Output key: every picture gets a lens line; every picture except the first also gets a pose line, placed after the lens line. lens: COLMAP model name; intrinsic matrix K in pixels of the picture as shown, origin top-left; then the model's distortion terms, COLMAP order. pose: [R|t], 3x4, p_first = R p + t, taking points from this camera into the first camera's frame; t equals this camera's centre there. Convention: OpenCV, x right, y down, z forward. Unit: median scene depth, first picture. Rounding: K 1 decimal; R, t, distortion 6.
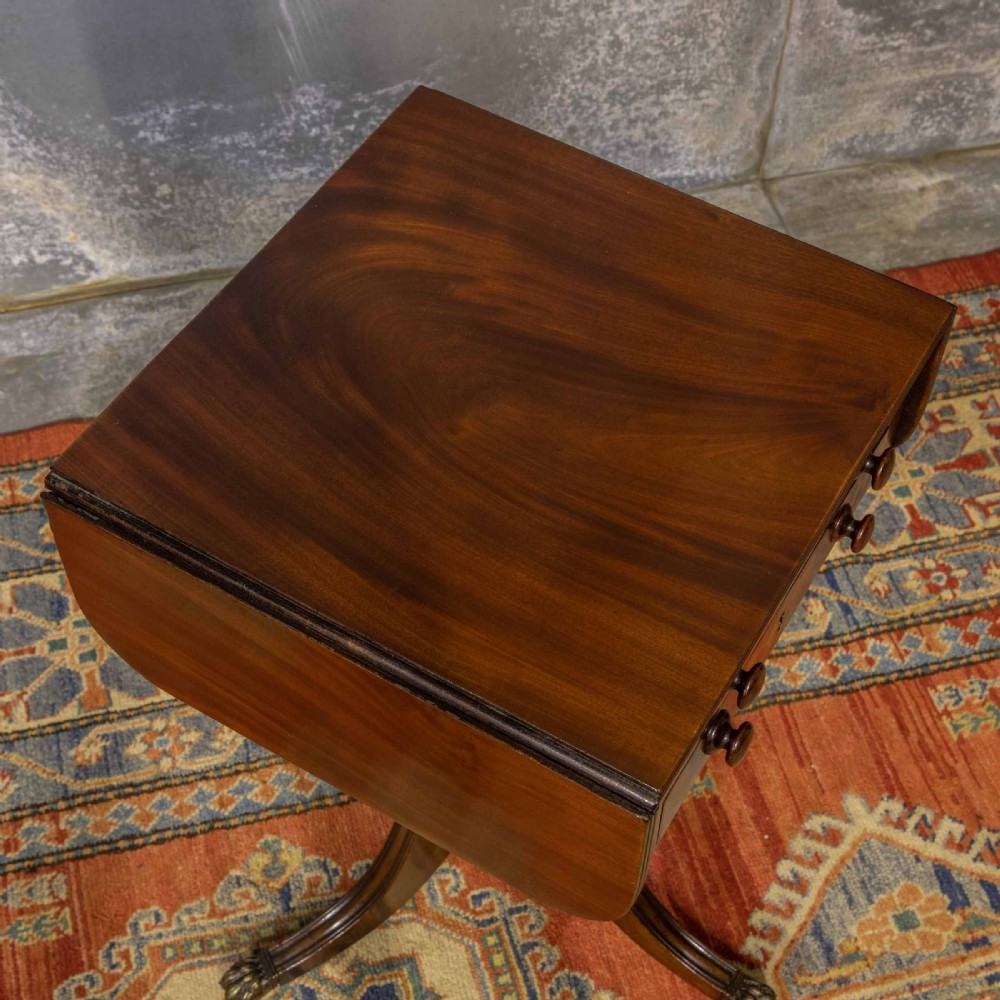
lens RADIAL K [[1709.9, 0, 504.0], [0, 1709.9, 463.8], [0, 0, 1]] dist [0.014047, 0.047741]
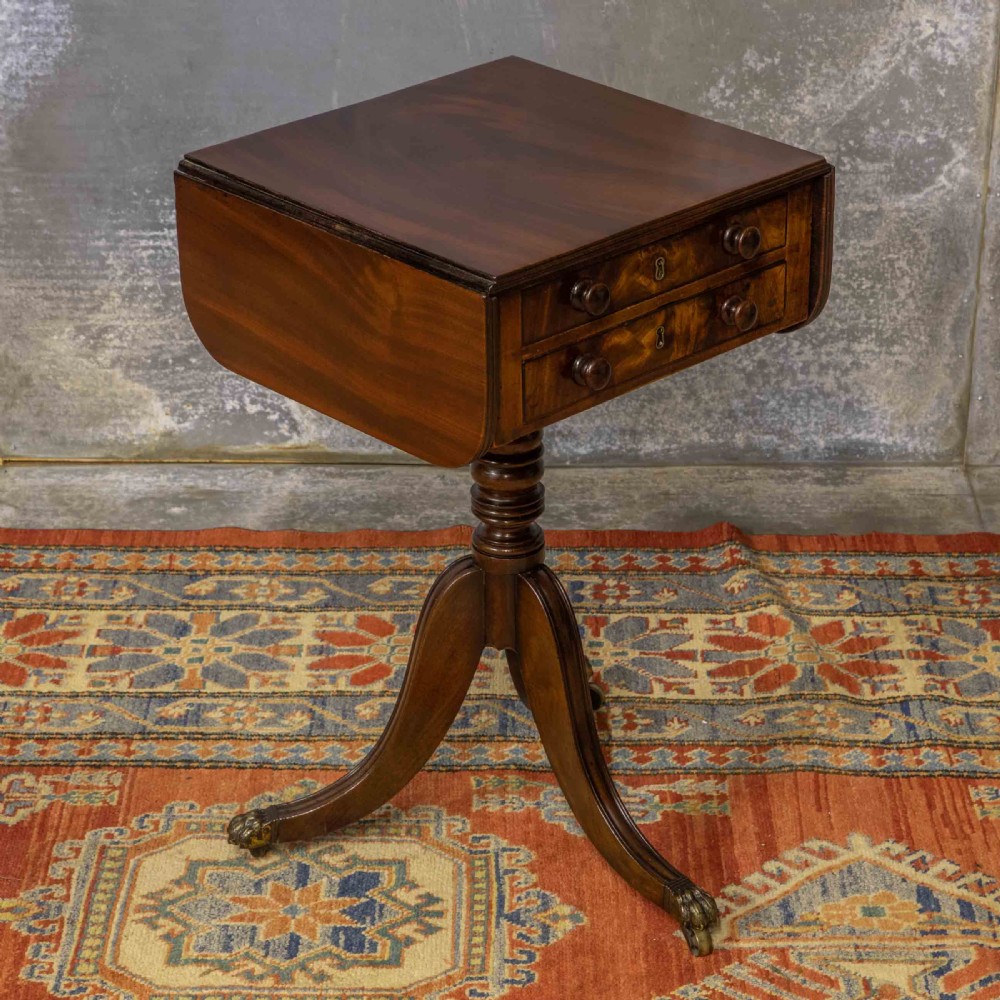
lens RADIAL K [[2793.0, 0, 536.1], [0, 2793.0, 495.7], [0, 0, 1]] dist [0.100514, 0.409586]
pose [[0.964823, 0.103338, -0.241741, 0.390852], [-0.198197, 0.890029, -0.410568, 0.720162], [0.172729, 0.444038, 0.879202, -0.578857]]
